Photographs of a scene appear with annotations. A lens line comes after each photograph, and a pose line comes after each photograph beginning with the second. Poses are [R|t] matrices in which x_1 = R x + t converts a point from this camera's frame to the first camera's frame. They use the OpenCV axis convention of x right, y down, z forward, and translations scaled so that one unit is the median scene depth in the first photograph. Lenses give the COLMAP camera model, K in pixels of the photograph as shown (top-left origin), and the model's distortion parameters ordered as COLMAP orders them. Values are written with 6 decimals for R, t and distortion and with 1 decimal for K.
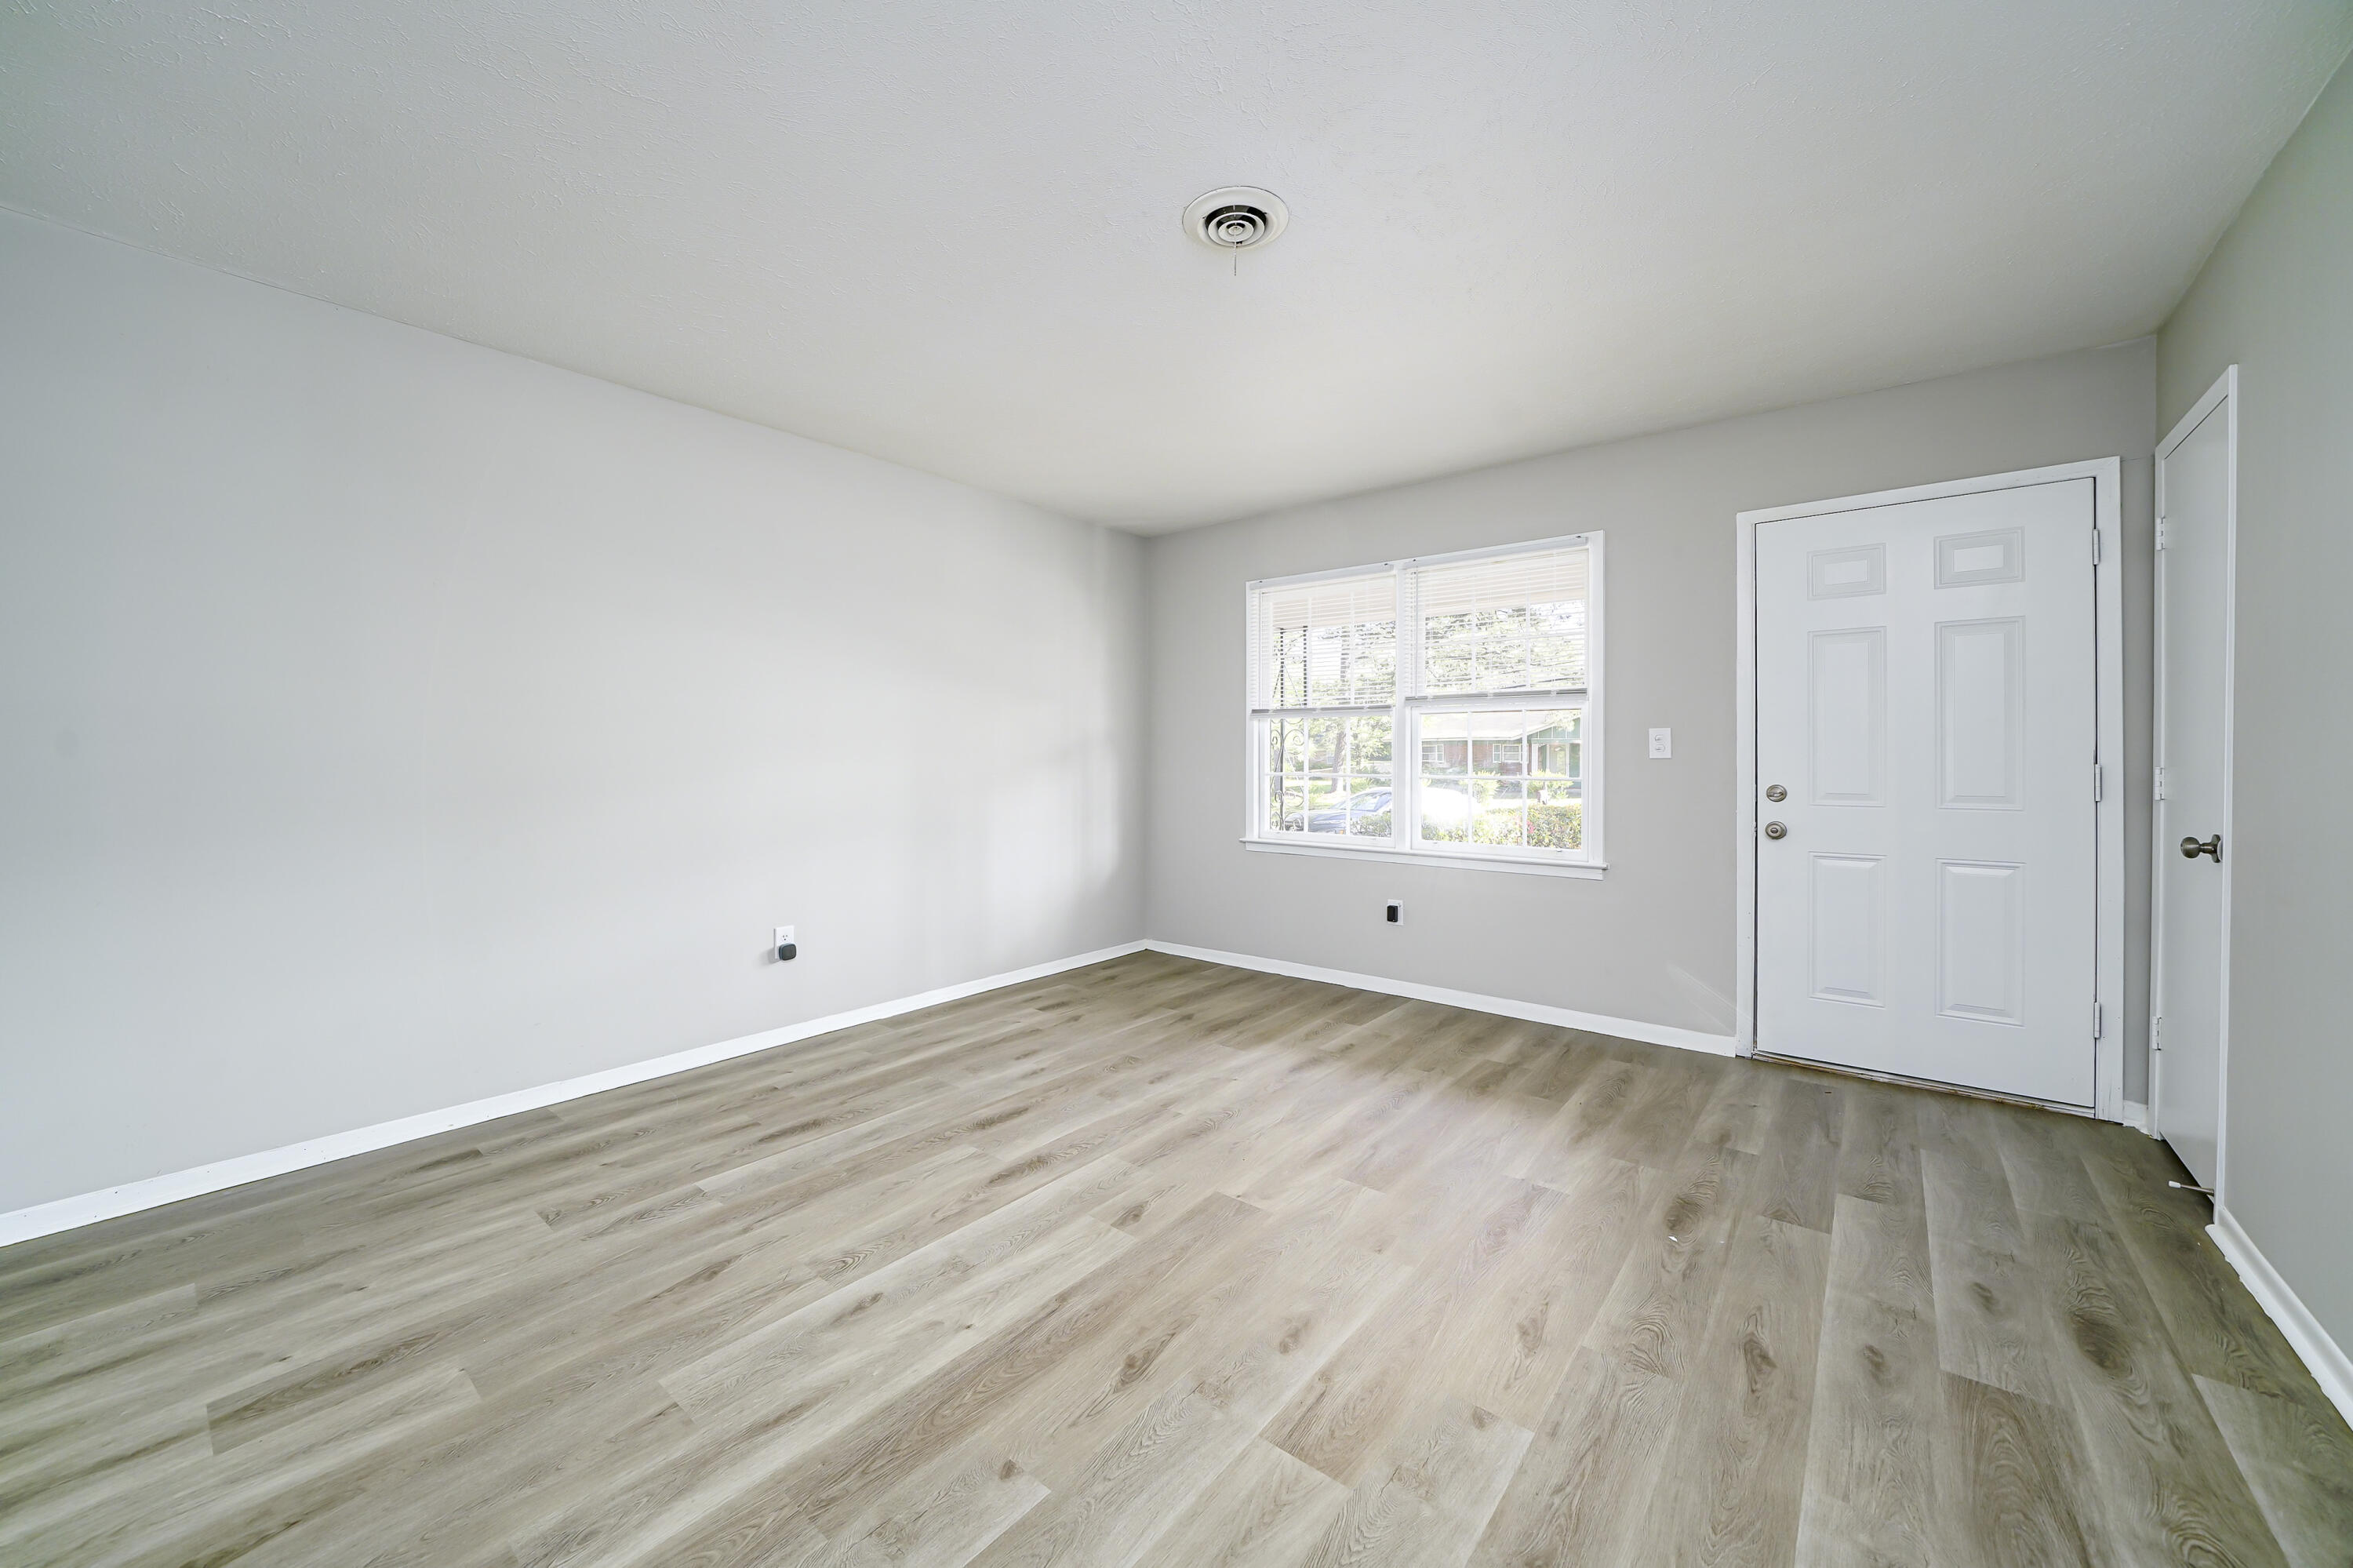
lens RADIAL K [[892.5, 0, 1176.5], [0, 892.5, 784.0], [0, 0, 1]] dist [-0.016290, -0.000011]
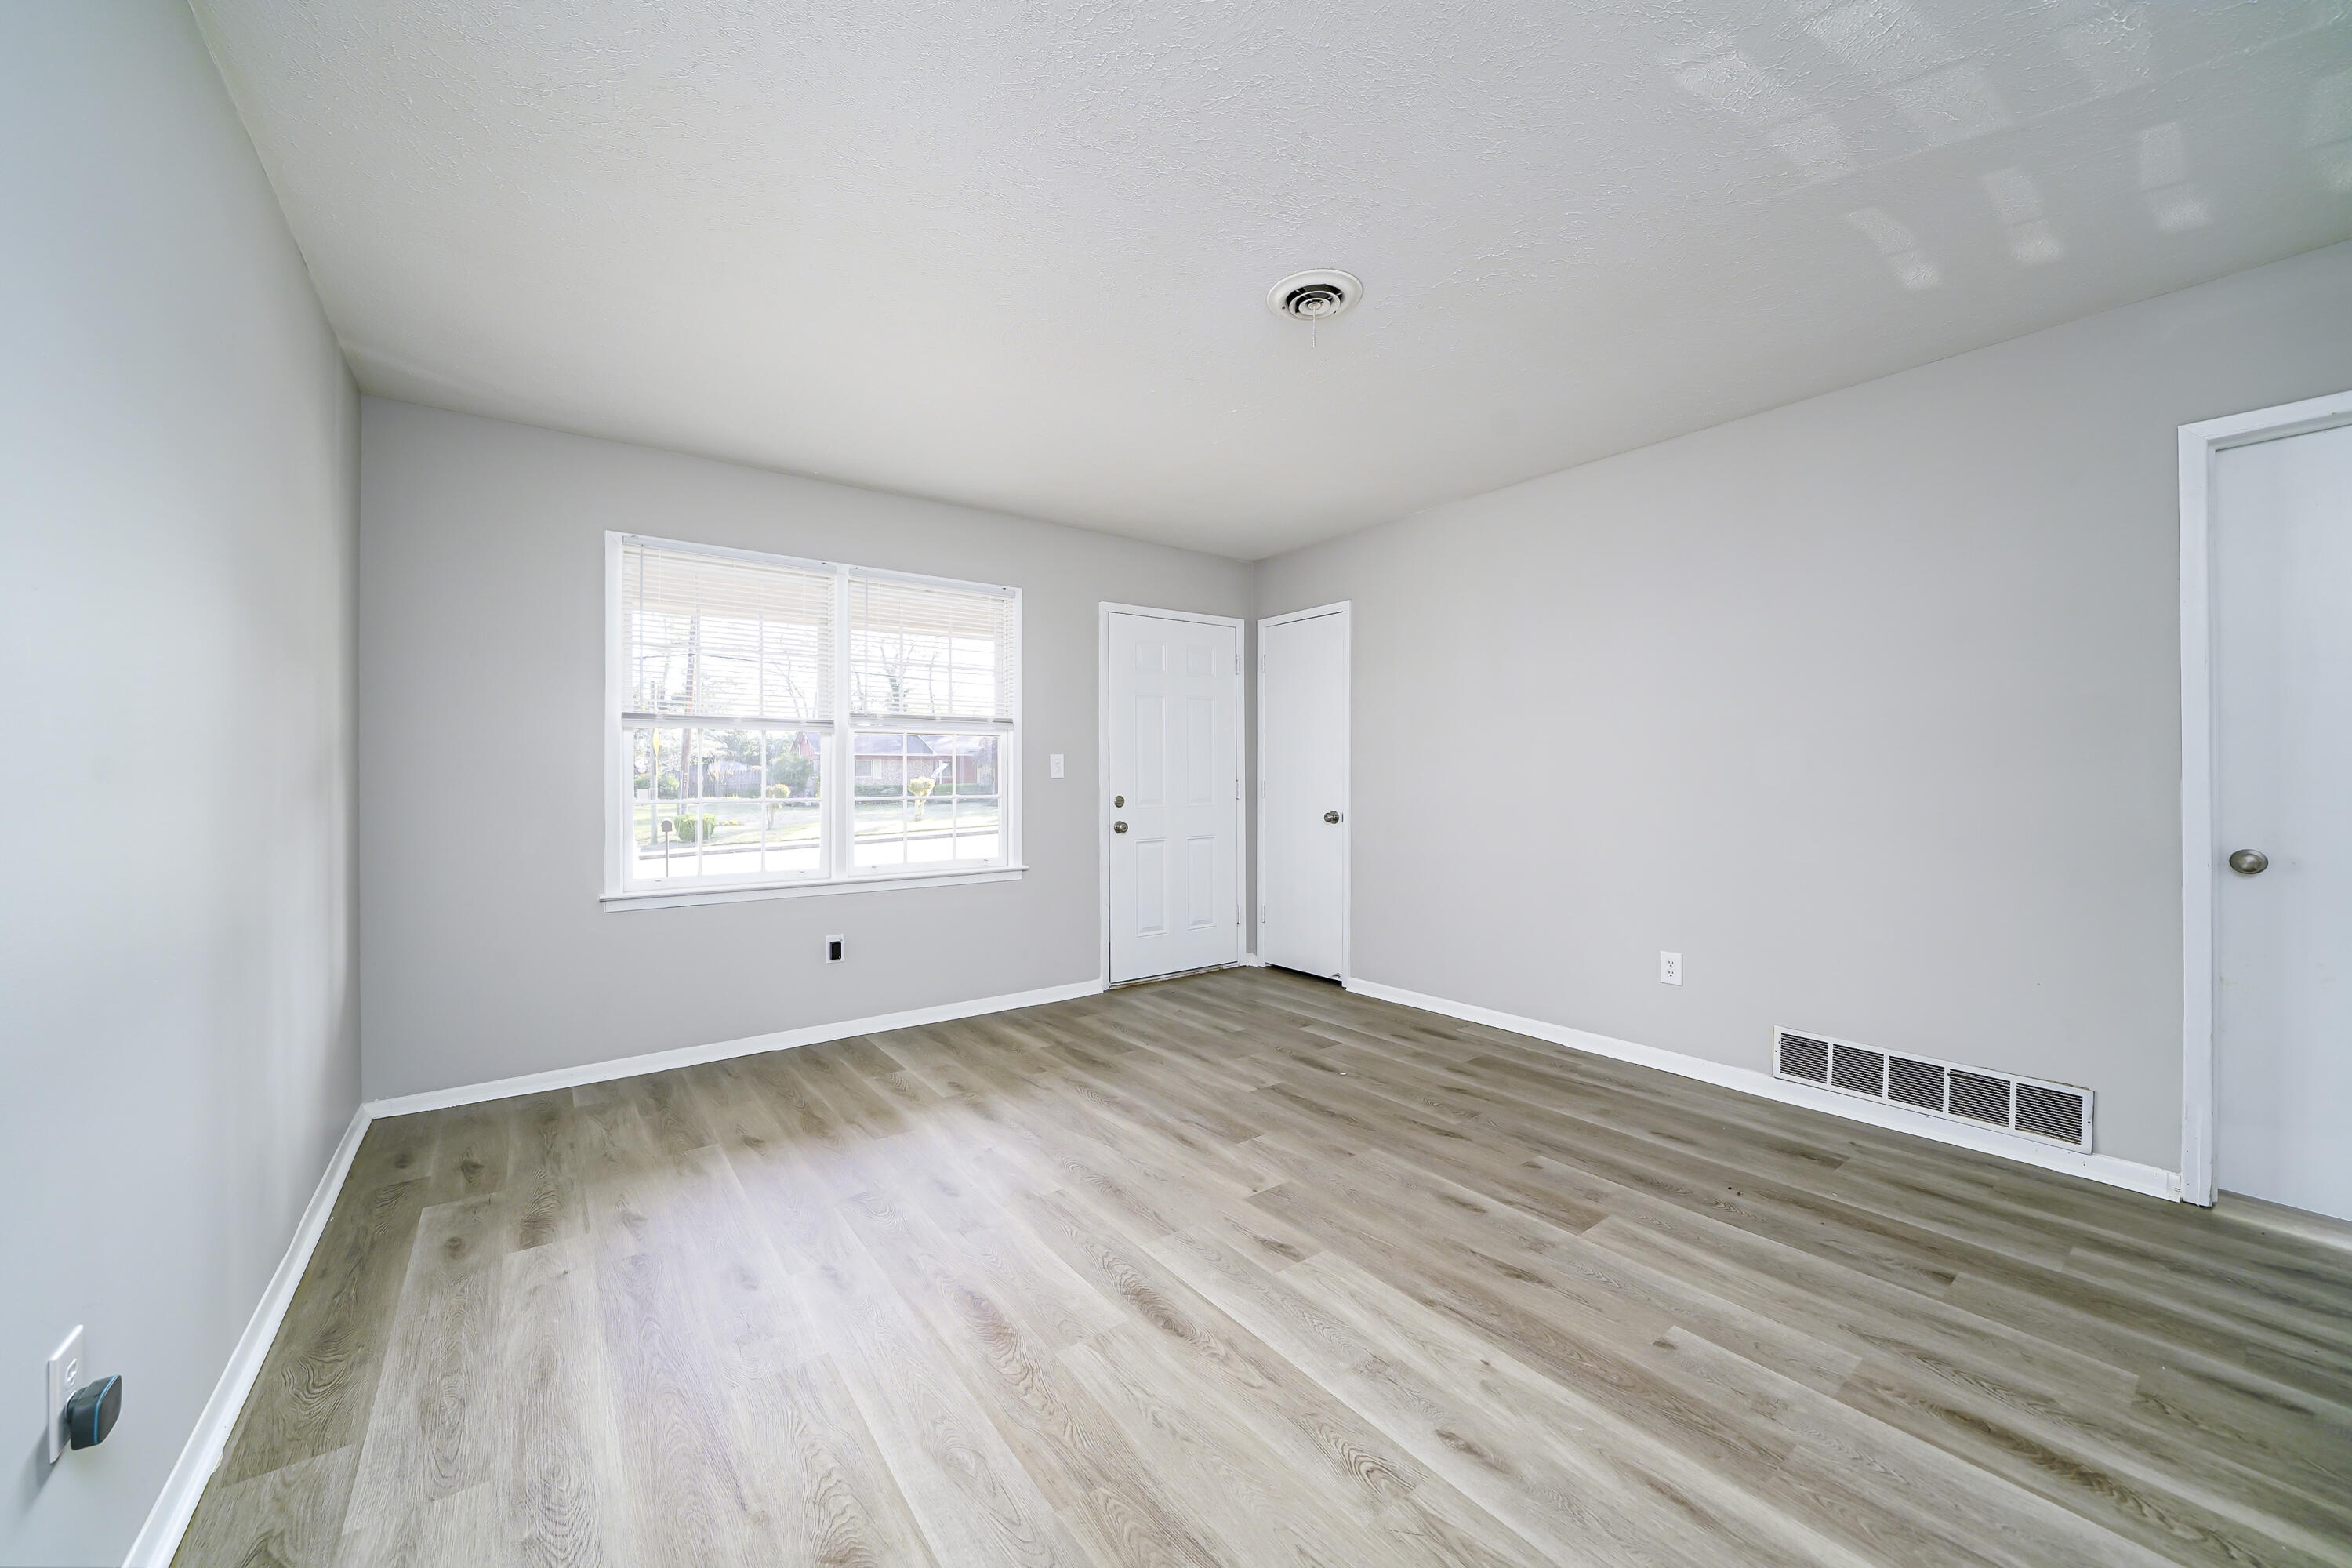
lens RADIAL K [[840.3, 0, 1170.4], [0, 840.3, 795.5], [0, 0, 1]] dist [-0.014839, 0.000281]
pose [[0.251864, -0.024141, 0.967461, -0.775842], [0.032201, 0.999344, 0.016554, -0.023942], [-0.967227, 0.026984, 0.252476, 0.707741]]
